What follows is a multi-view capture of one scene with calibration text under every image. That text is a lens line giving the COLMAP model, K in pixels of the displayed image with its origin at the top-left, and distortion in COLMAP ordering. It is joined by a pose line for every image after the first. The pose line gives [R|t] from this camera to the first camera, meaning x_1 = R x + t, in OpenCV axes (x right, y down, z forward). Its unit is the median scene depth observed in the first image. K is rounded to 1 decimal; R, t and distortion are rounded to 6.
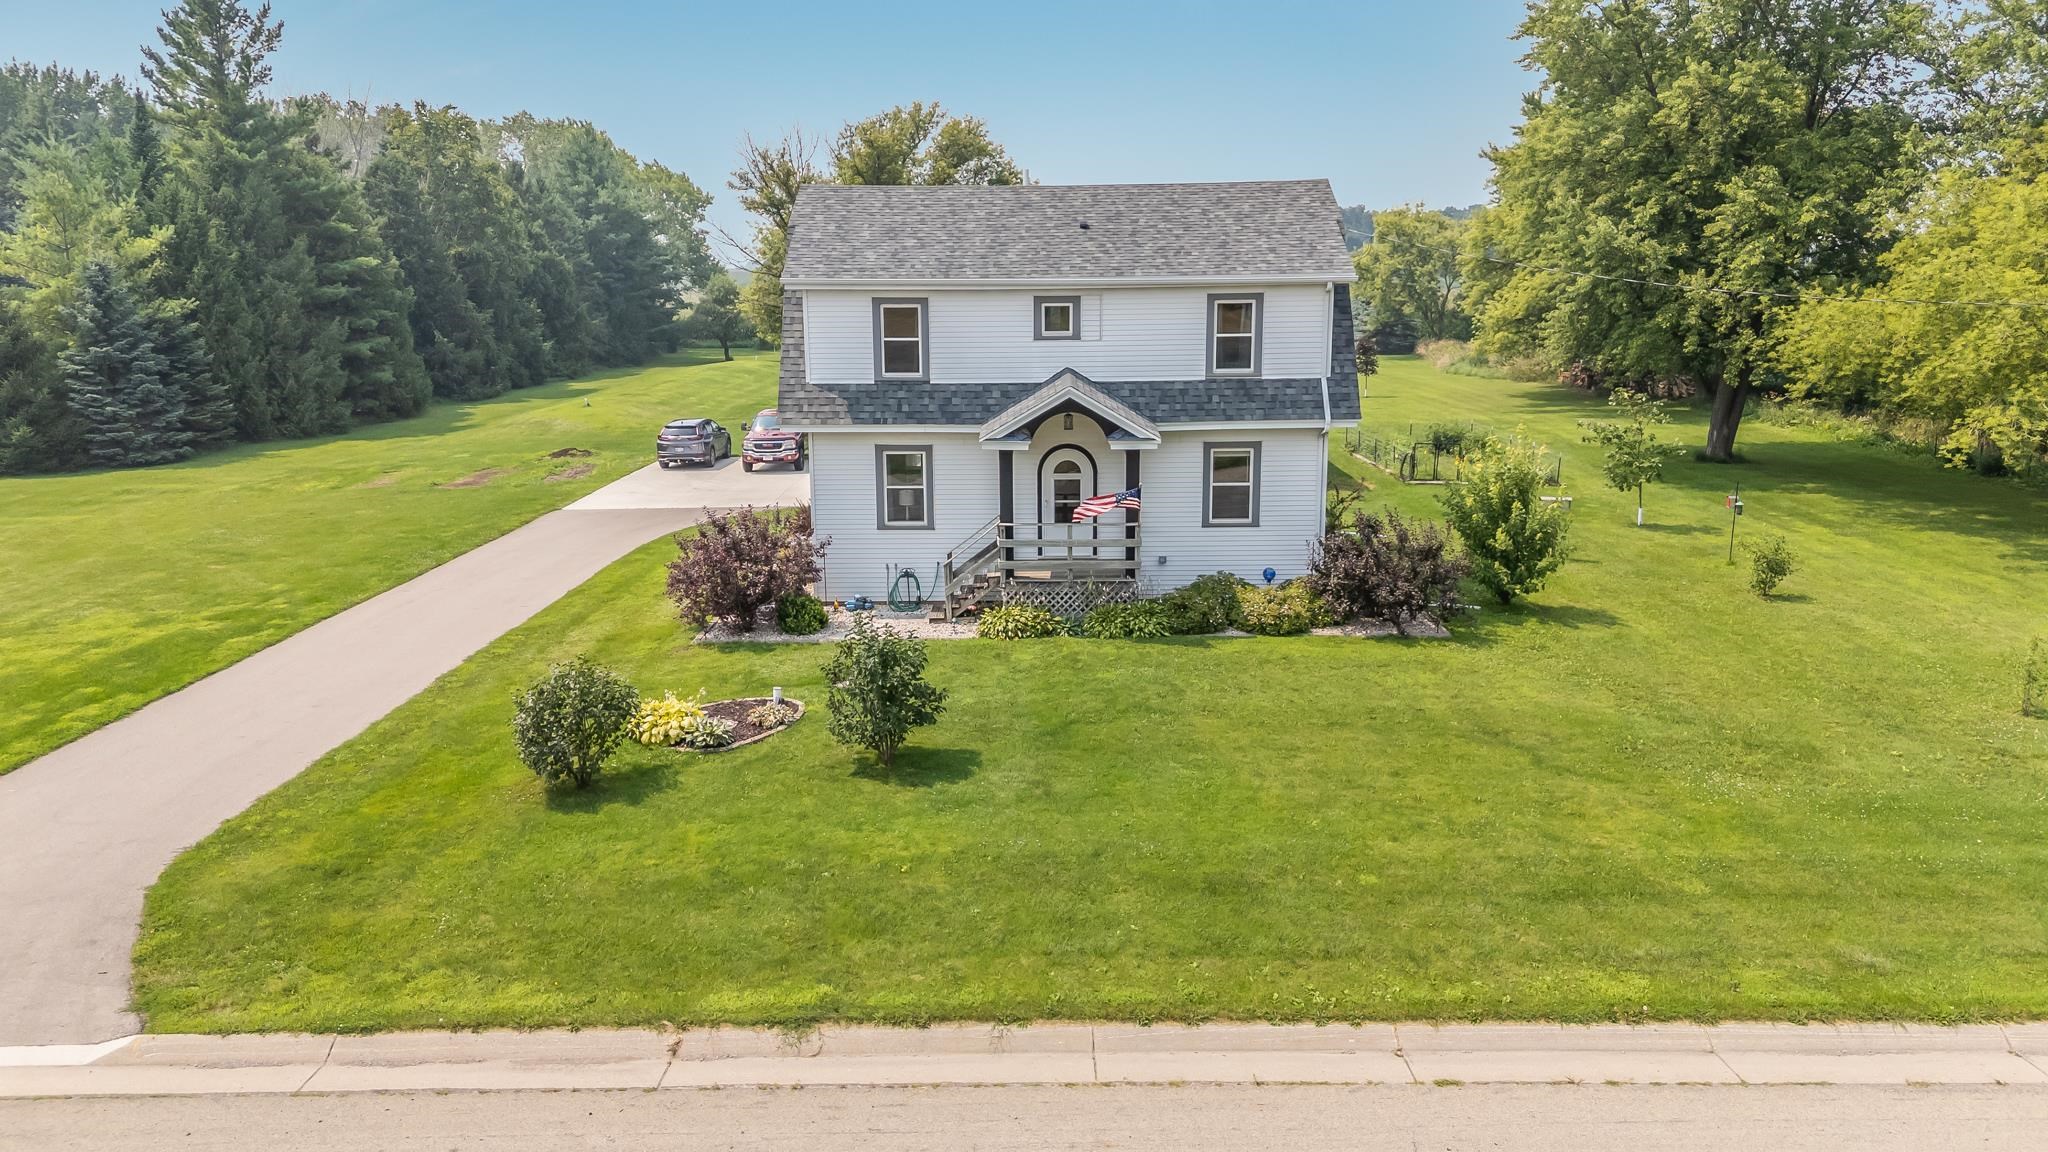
lens RADIAL K [[1500.8, 0, 1026.2], [0, 1500.8, 560.8], [0, 0, 1]] dist [0.074922, -0.078433]
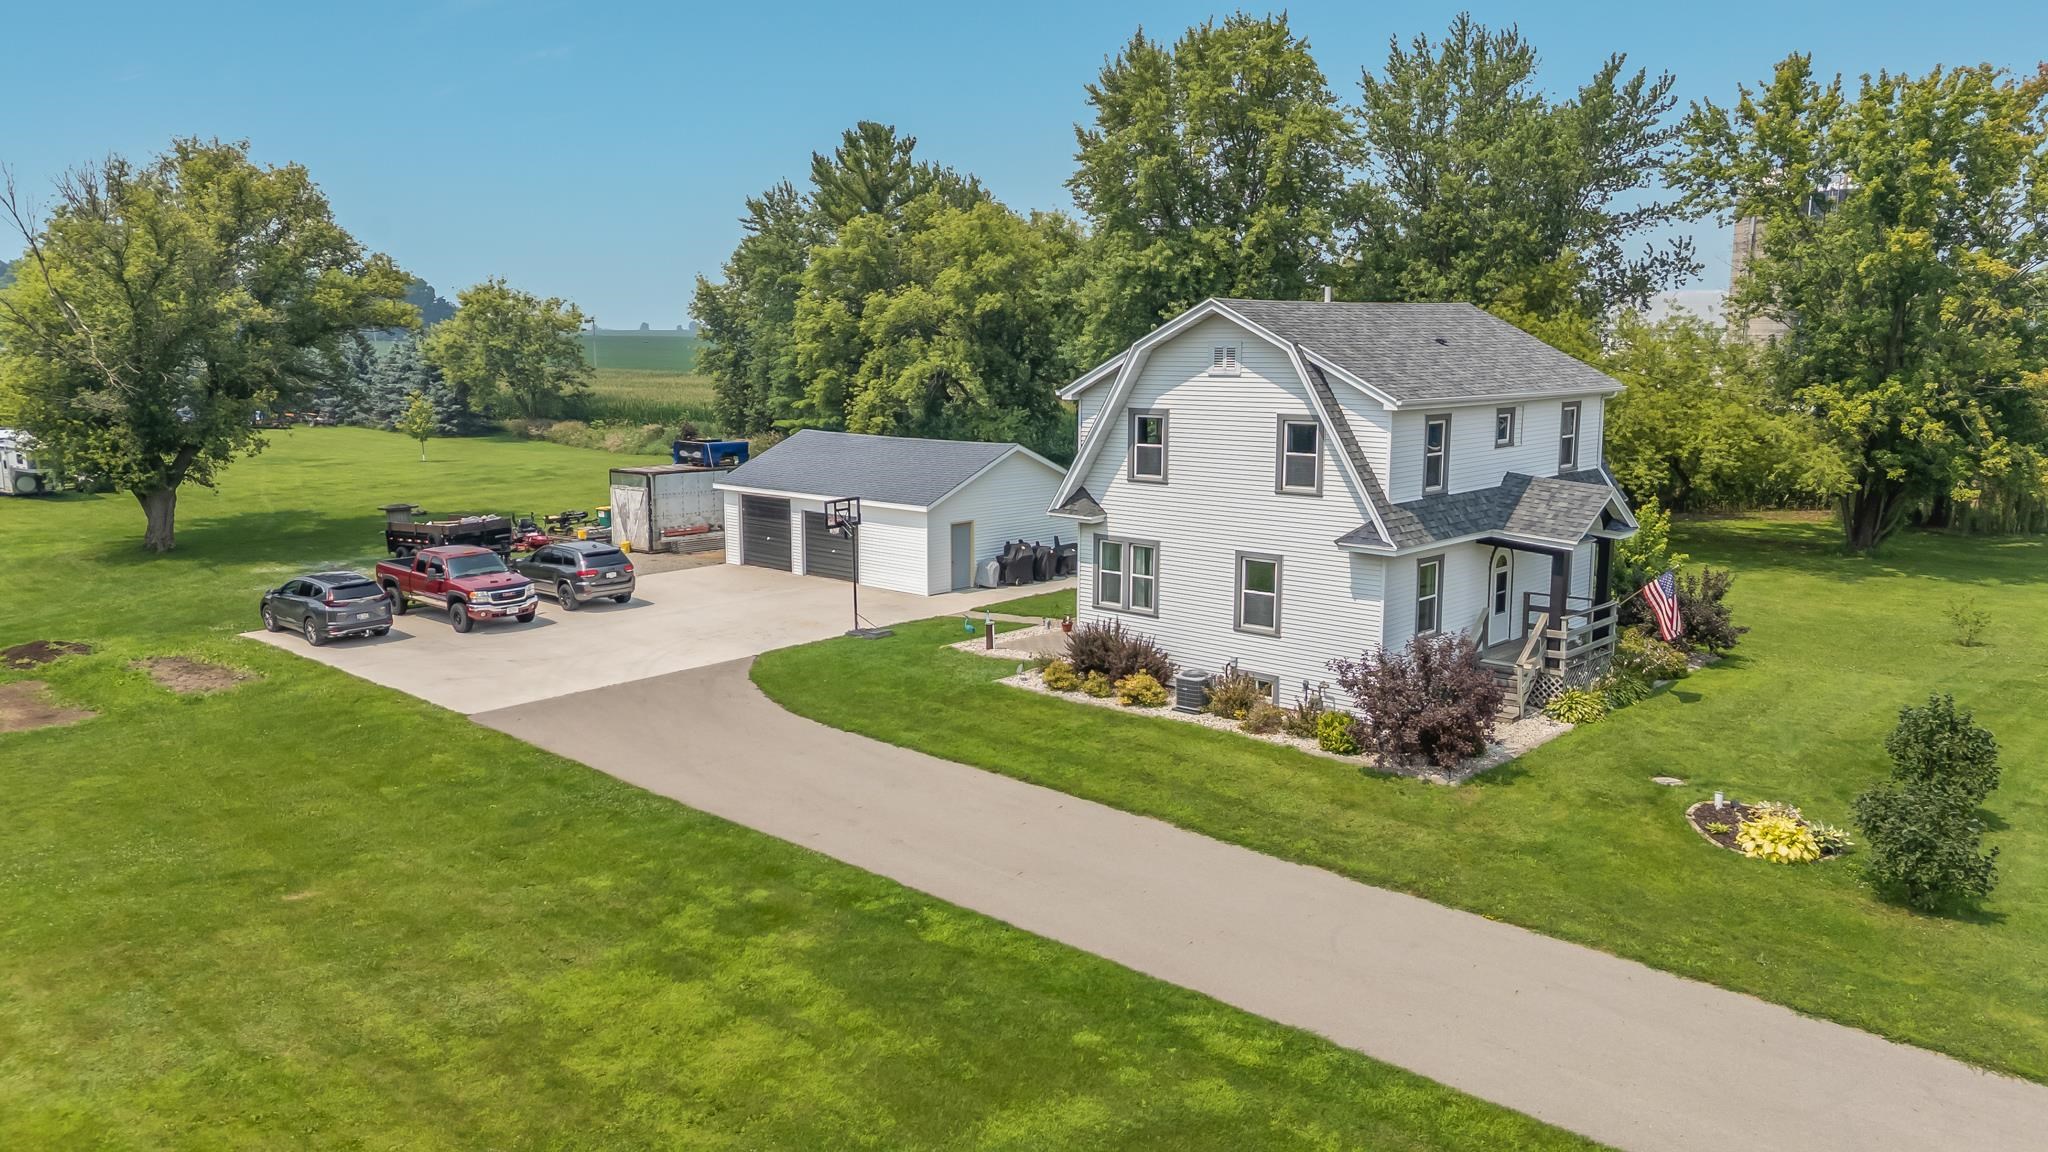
lens RADIAL K [[1500.8, 0, 1019.7], [0, 1500.8, 566.5], [0, 0, 1]] dist [0.074922, -0.078433]
pose [[0.671523, -0.107008, 0.733216, -1.039817], [0.135799, 0.990531, 0.020188, -0.131751], [-0.728433, 0.086014, 0.679696, 0.519192]]
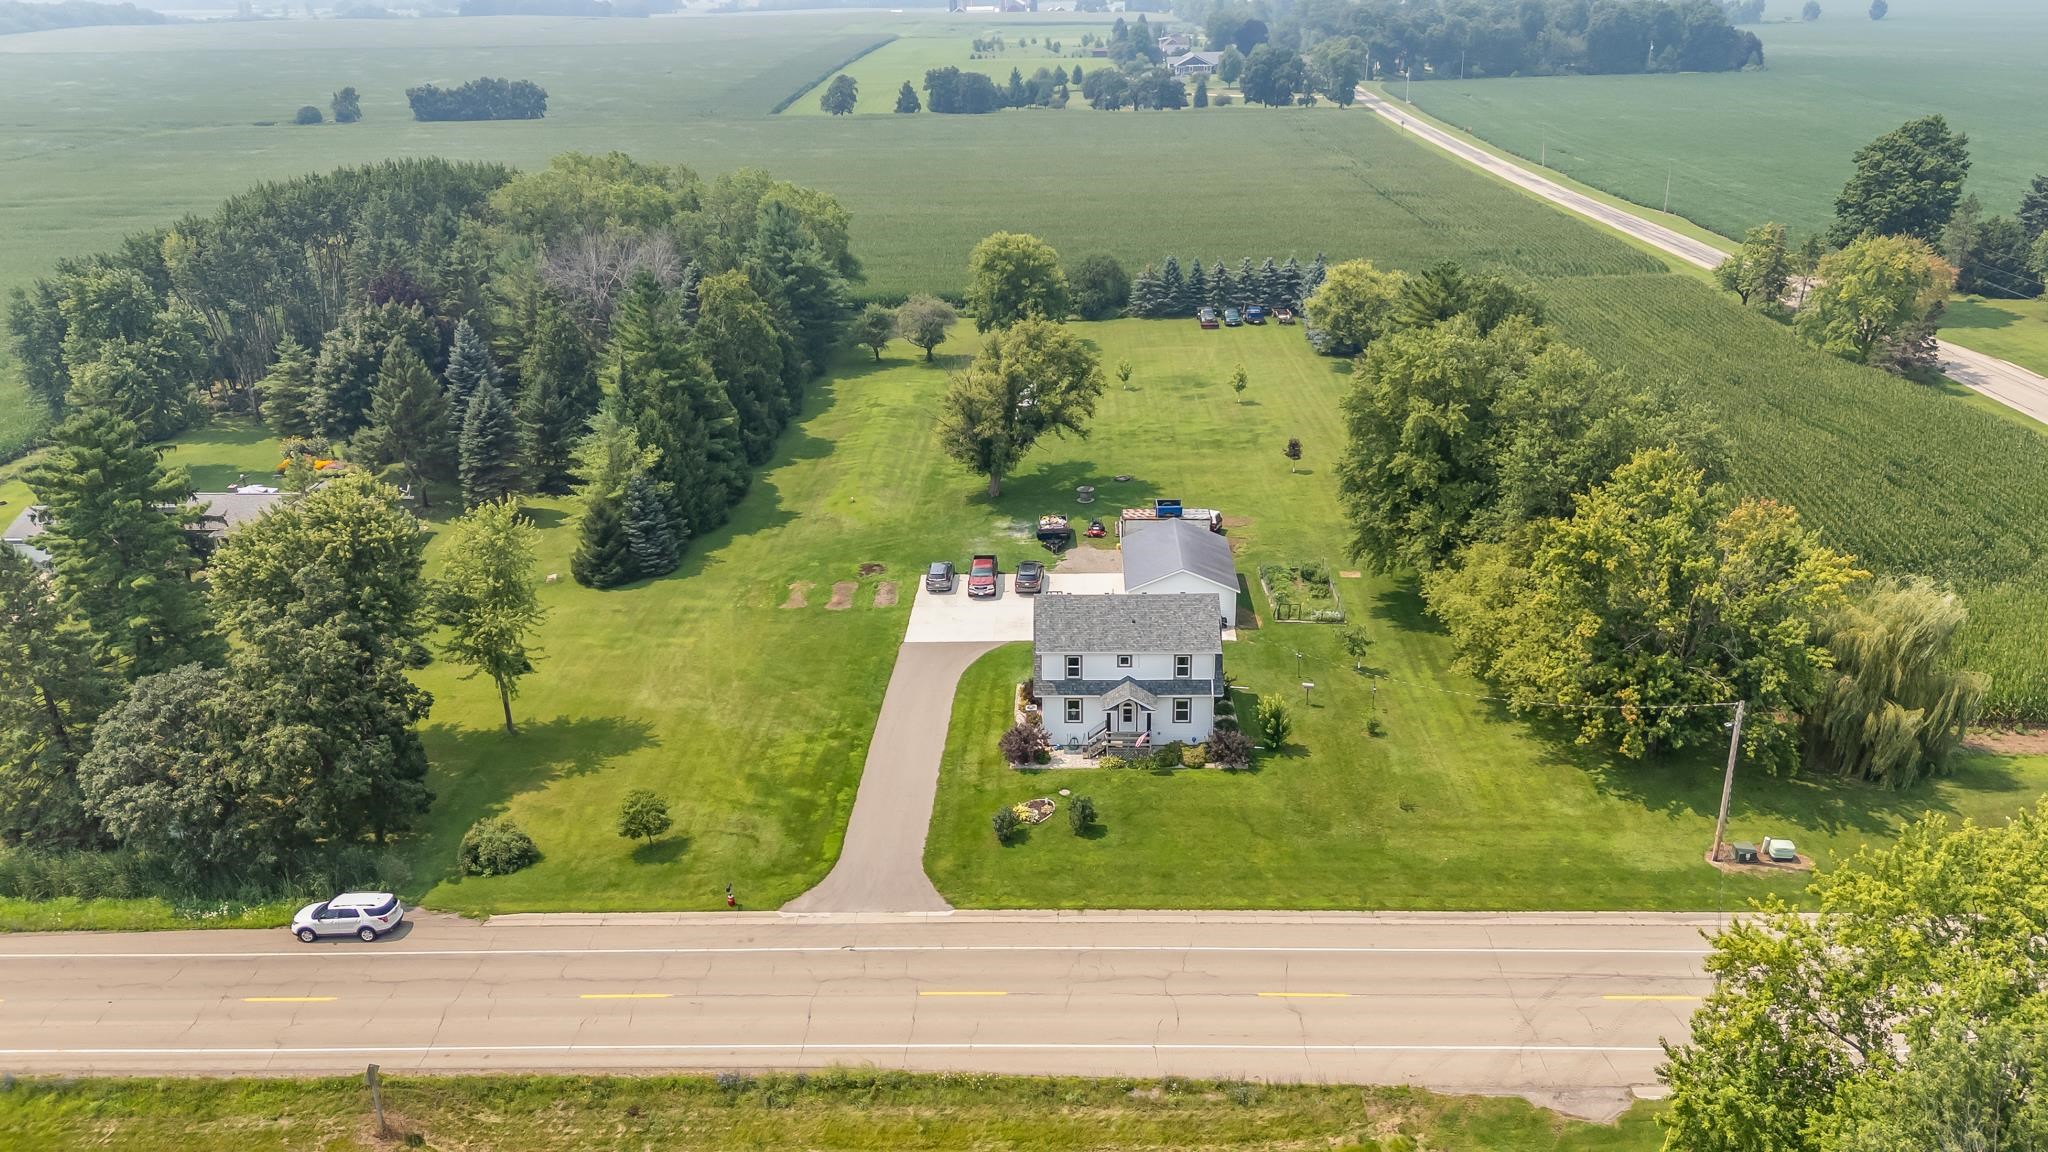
lens RADIAL K [[1500.8, 0, 1018.4], [0, 1500.8, 555.6], [0, 0, 1]] dist [0.074922, -0.078433]
pose [[0.999653, -0.001405, -0.026314, -0.115573], [0.006196, 0.983118, 0.182866, -0.933399], [0.025613, -0.182965, 0.982786, -1.966100]]
